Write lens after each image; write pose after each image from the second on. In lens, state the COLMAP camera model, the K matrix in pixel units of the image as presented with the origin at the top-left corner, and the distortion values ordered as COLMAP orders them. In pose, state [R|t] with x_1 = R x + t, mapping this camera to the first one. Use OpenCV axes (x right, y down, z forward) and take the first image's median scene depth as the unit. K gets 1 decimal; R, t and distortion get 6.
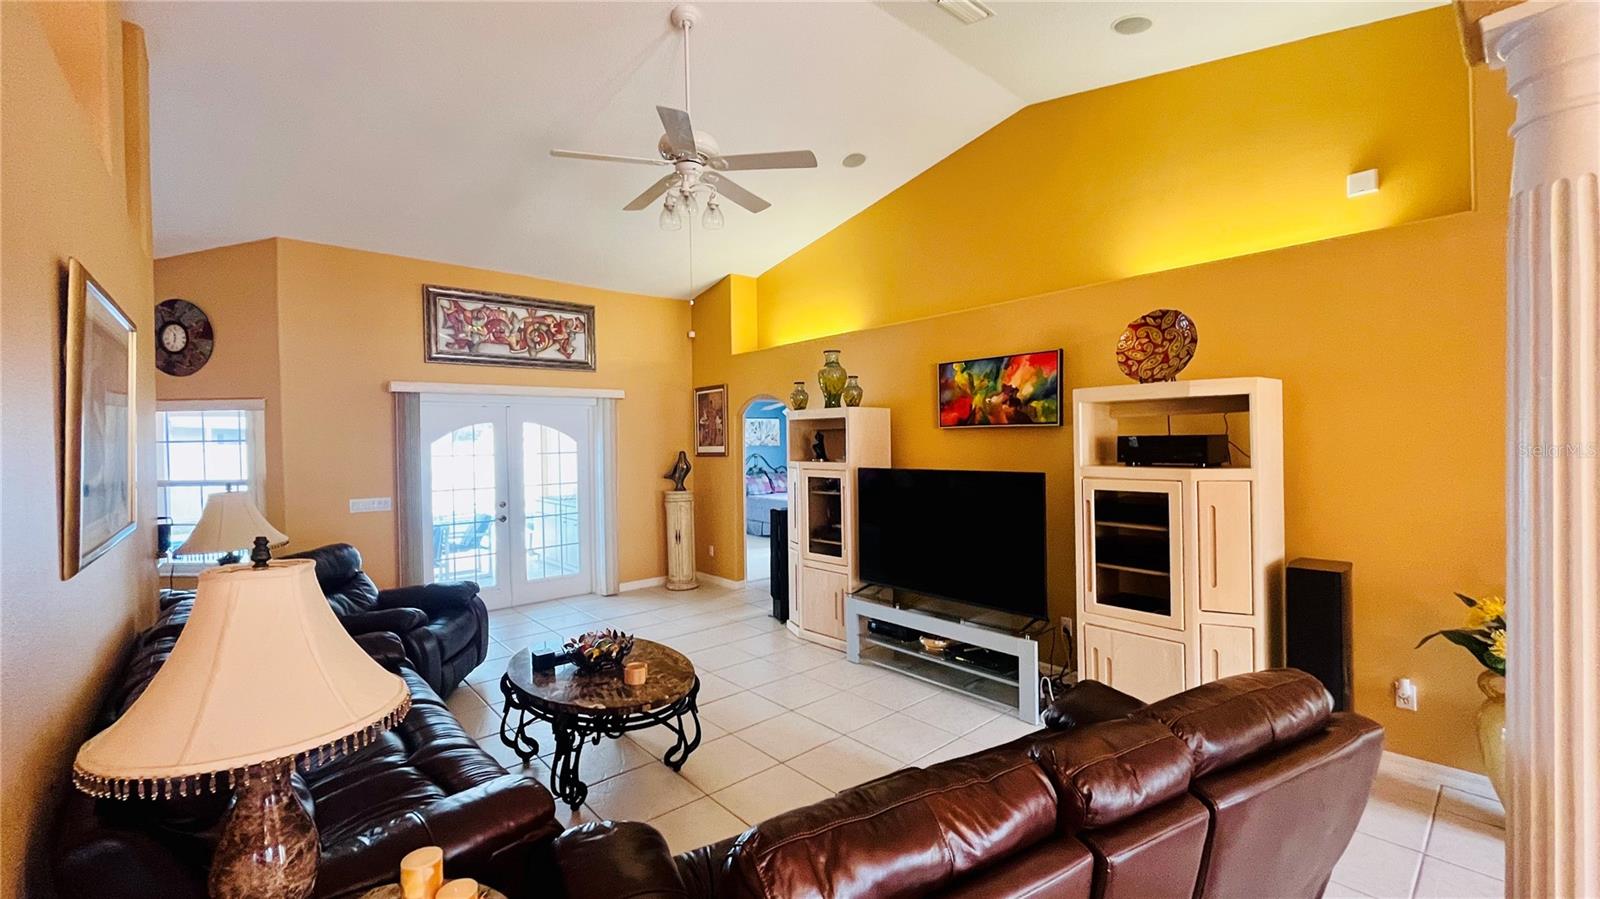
lens RADIAL K [[640.3, 0, 800.8], [0, 640.3, 448.4], [0, 0, 1]] dist [-0.000107, -0.000001]
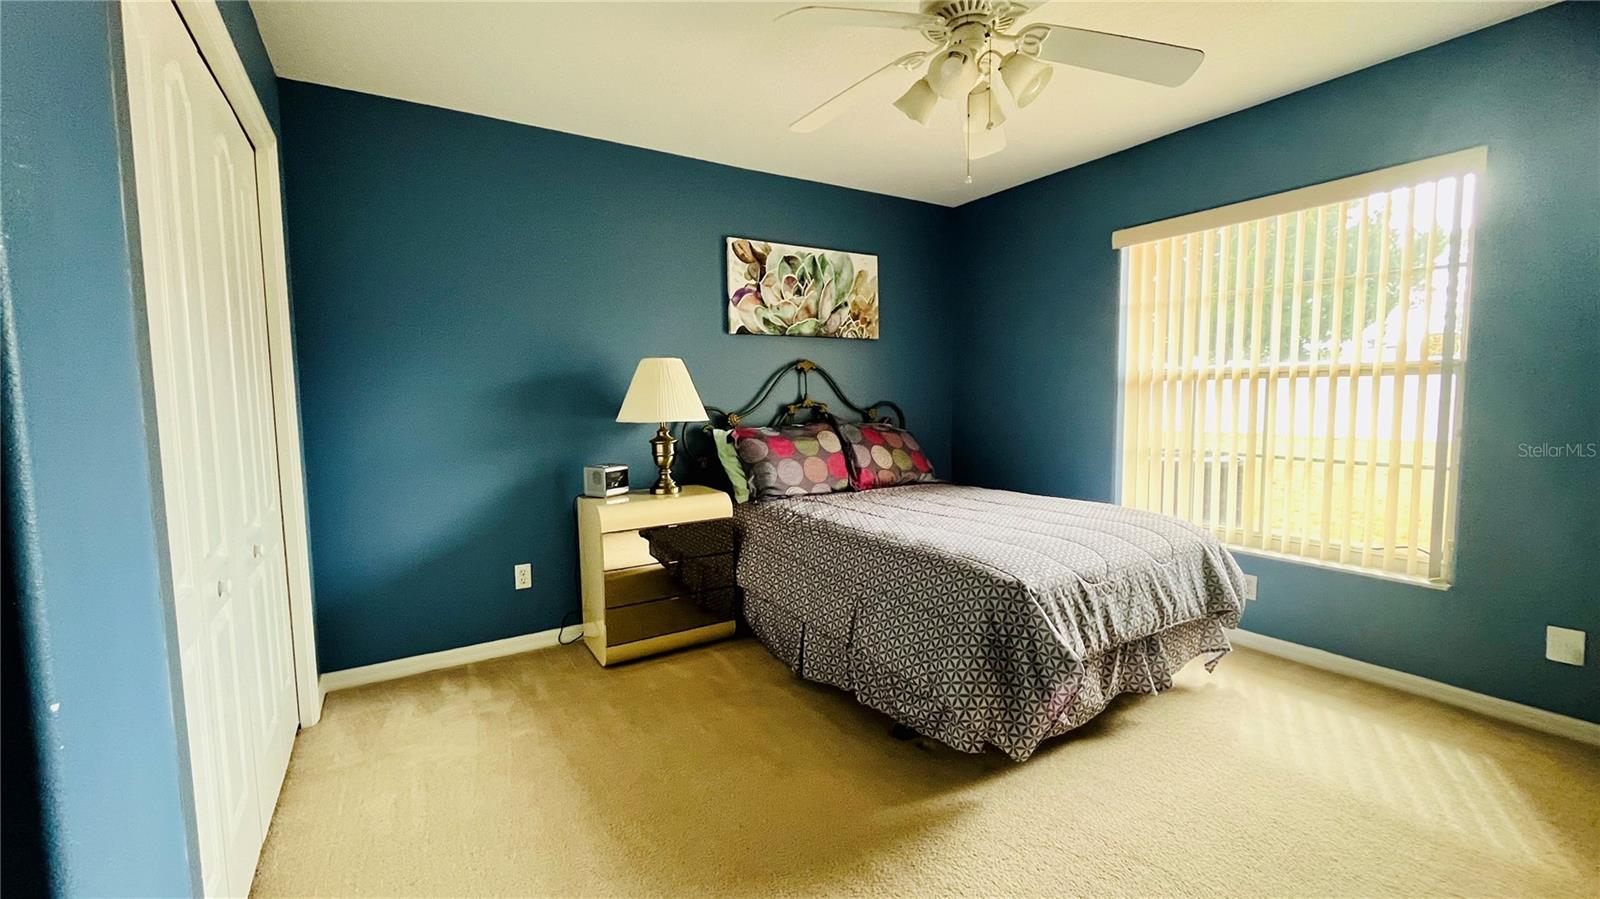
lens RADIAL K [[640.3, 0, 800.1], [0, 640.3, 448.4], [0, 0, 1]] dist [-0.000107, -0.000001]
pose [[0.988699, 0.012598, -0.149387, -0.023741], [-0.001600, 0.997293, 0.073513, 0.028056], [0.149909, -0.072443, 0.986042, 0.689755]]
